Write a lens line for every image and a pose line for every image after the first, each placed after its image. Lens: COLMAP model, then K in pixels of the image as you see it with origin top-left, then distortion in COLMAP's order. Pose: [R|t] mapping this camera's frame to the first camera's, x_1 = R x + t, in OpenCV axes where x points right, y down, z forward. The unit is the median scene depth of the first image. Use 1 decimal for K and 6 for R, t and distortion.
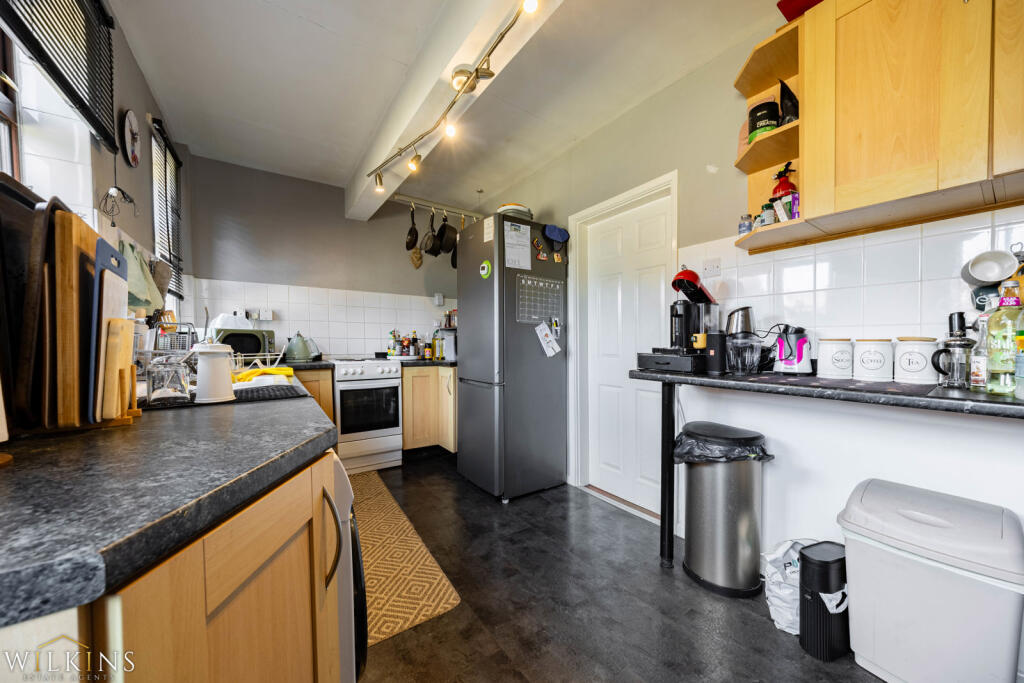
lens RADIAL K [[356.6, 0, 513.6], [0, 356.6, 345.2], [0, 0, 1]] dist [0.003439, -0.000265]
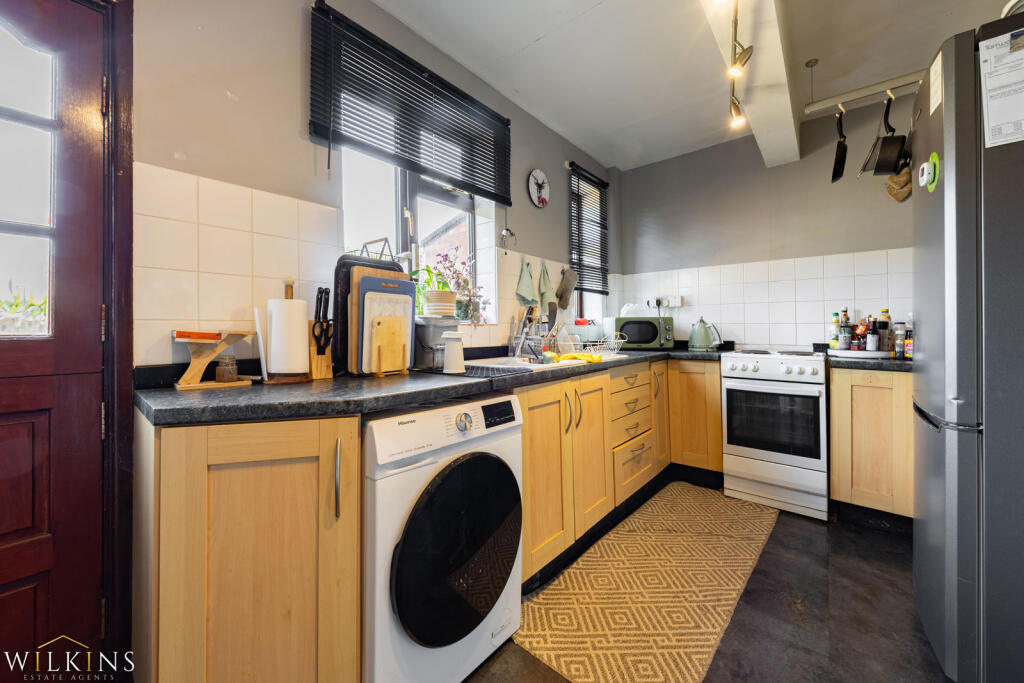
lens RADIAL K [[381.4, 0, 496.0], [0, 381.4, 327.4], [0, 0, 1]] dist [-0.001458, -0.000428]
pose [[0.242722, -0.007528, -0.970067, 0.265301], [-0.004398, 0.999951, -0.008861, -0.002827], [0.970086, 0.006417, 0.242677, 0.331382]]
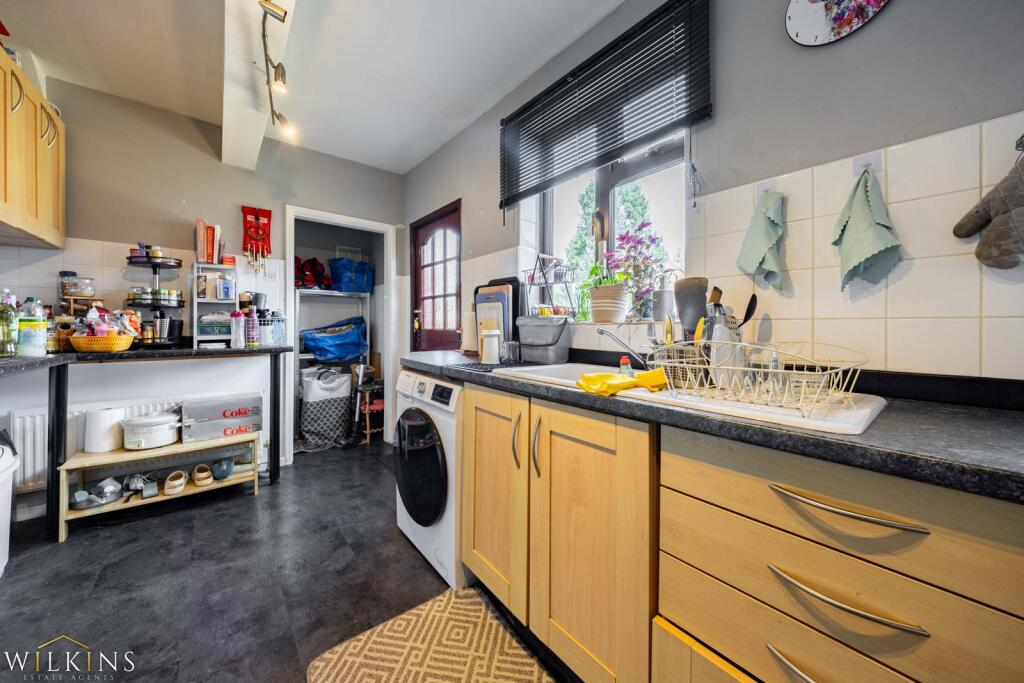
lens RADIAL K [[356.6, 0, 507.5], [0, 356.6, 331.8], [0, 0, 1]] dist [0.003439, -0.000265]
pose [[-0.997016, -0.005197, -0.077014, -0.314563], [-0.007035, 0.999696, 0.023616, -0.013463], [0.076868, 0.024087, -0.996750, 1.096235]]
